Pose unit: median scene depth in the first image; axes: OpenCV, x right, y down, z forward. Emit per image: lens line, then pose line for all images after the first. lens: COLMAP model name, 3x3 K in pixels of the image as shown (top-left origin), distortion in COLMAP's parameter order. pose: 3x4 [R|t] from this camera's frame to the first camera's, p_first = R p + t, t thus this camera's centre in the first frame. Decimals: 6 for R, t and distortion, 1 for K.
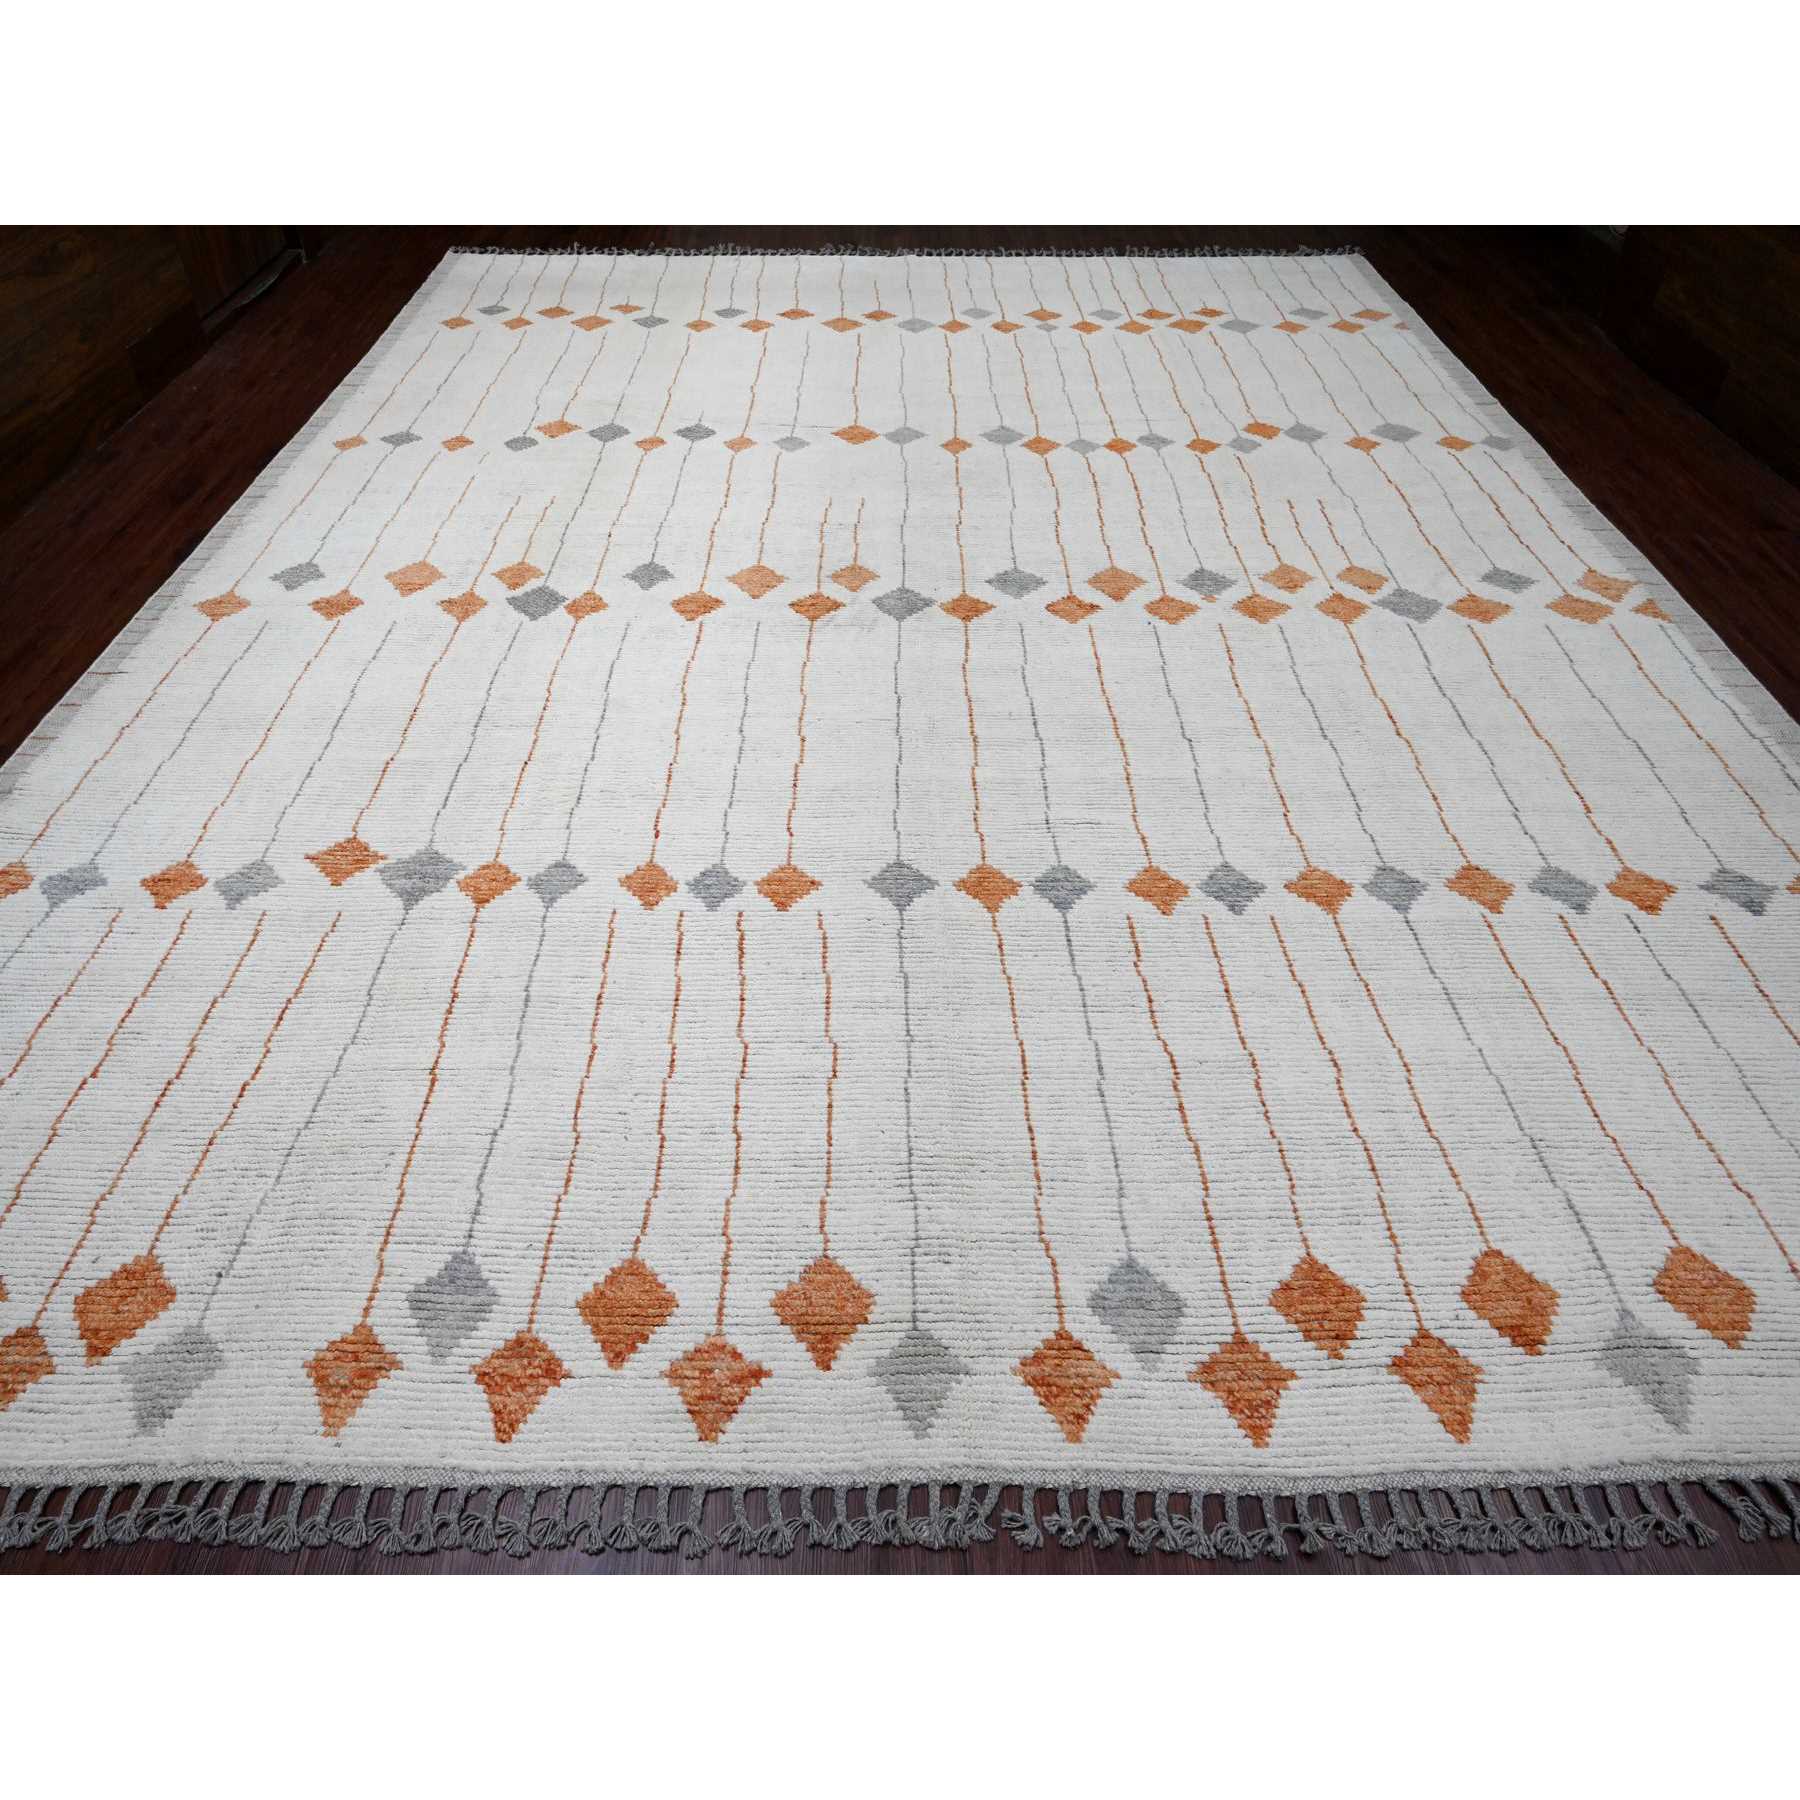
lens RADIAL K [[1203.5, 0, 900.0], [0, 1203.5, 900.0], [0, 0, 1]] dist [-0.011500, 0.004803]
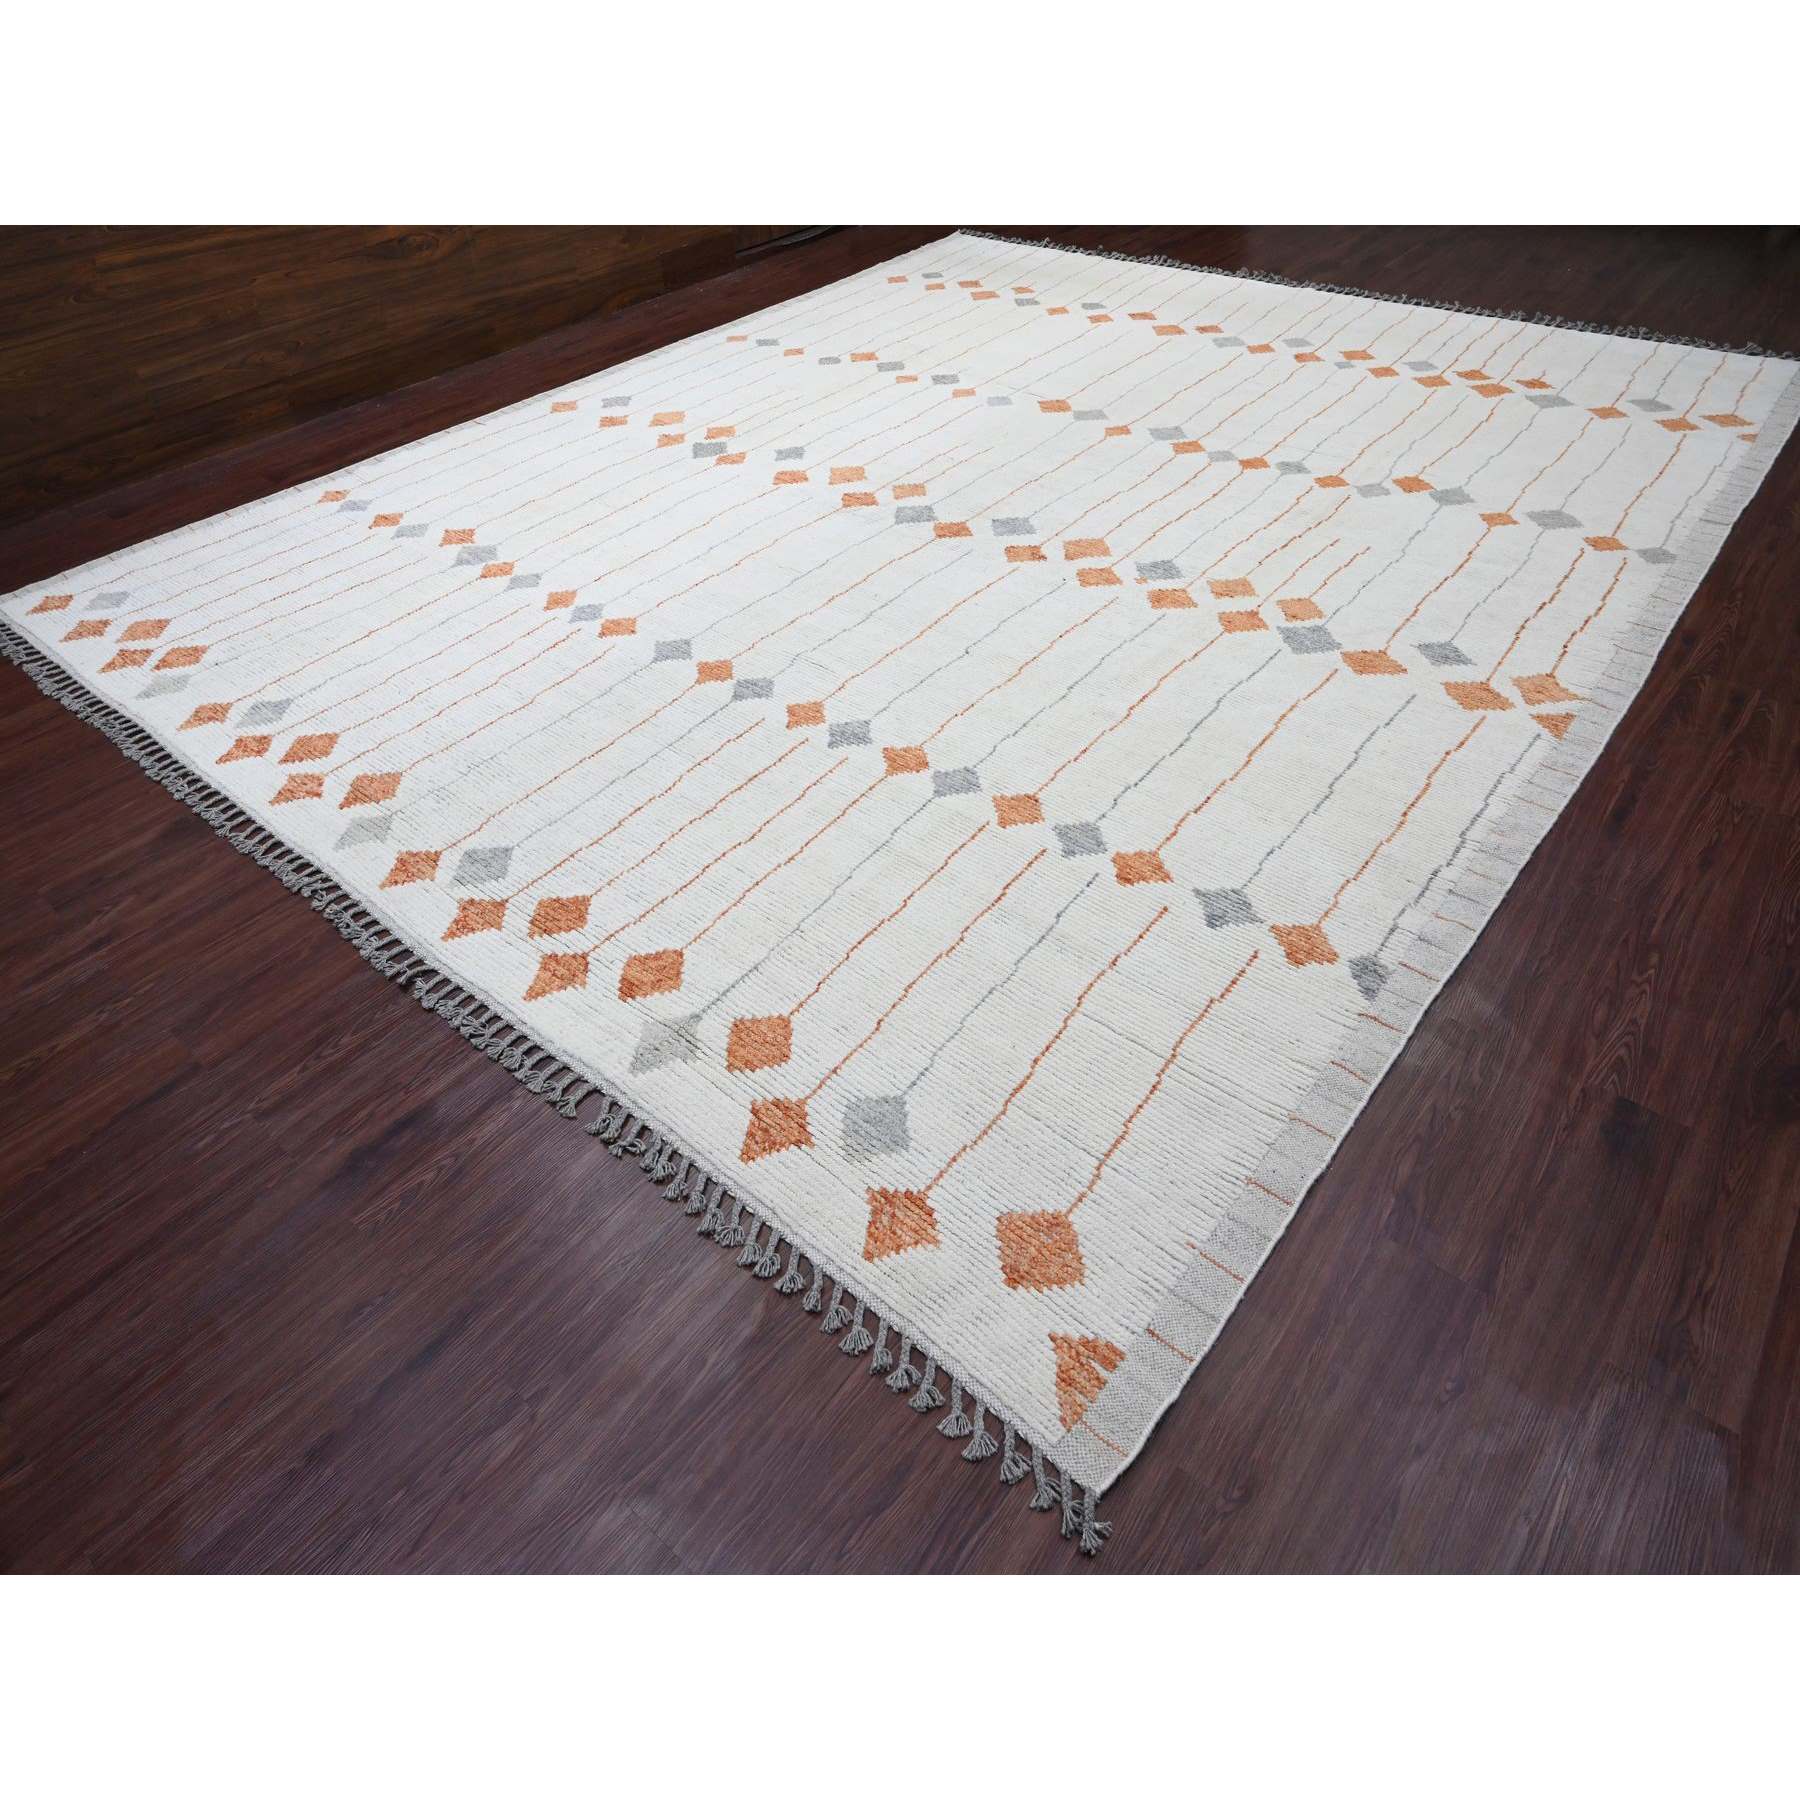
lens RADIAL K [[1203.5, 0, 900.0], [0, 1203.5, 900.0], [0, 0, 1]] dist [-0.011500, 0.004803]
pose [[0.751828, 0.404285, -0.520873, 0.804606], [-0.416622, 0.903567, 0.099967, -0.000469], [0.511058, 0.141849, 0.847761, -0.021560]]
